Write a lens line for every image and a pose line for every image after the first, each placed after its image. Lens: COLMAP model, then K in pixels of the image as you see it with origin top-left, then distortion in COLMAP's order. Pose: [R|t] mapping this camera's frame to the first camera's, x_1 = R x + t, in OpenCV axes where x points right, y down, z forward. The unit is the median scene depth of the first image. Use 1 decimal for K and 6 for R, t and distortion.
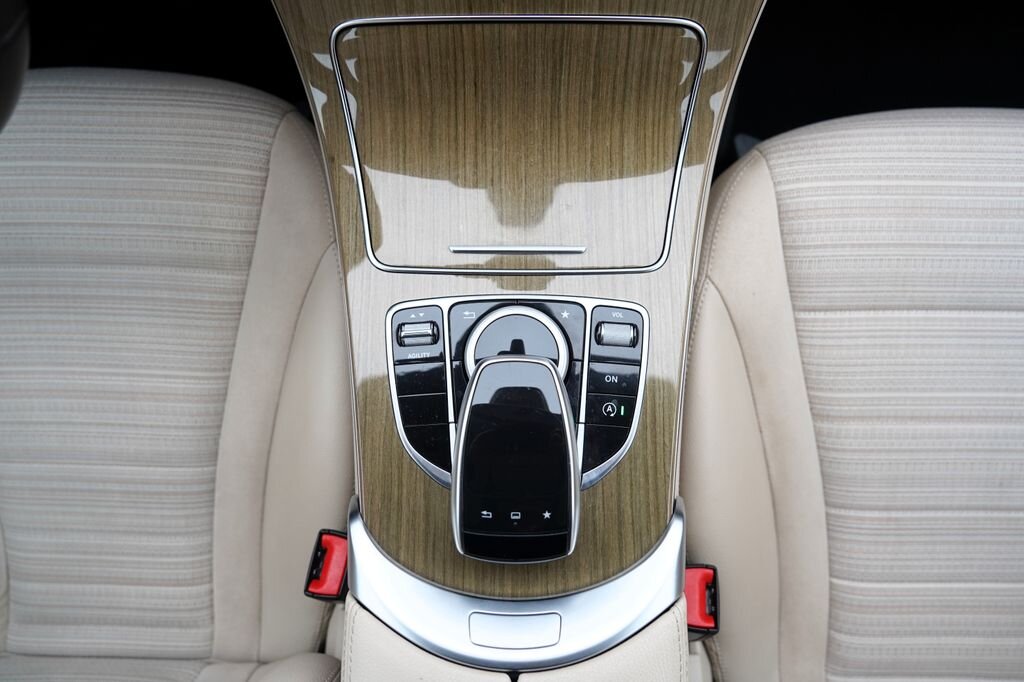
lens RADIAL K [[700.1, 0, 511.0], [0, 700.1, 335.7], [0, 0, 1]] dist [-0.100068, 0.073357]
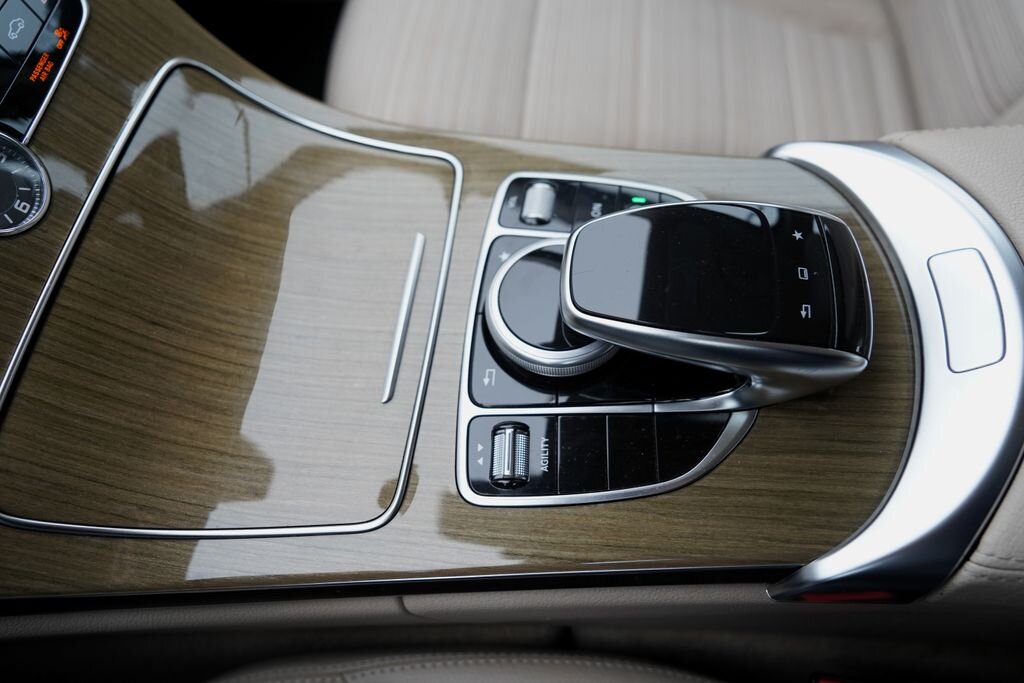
lens RADIAL K [[700.1, 0, 511.0], [0, 700.1, 336.2], [0, 0, 1]] dist [-0.100068, 0.073357]
pose [[0.104230, -0.873250, 0.475994, -0.343575], [0.993923, 0.108489, -0.018611, -0.001687], [-0.035388, 0.475041, 0.879252, 0.401439]]
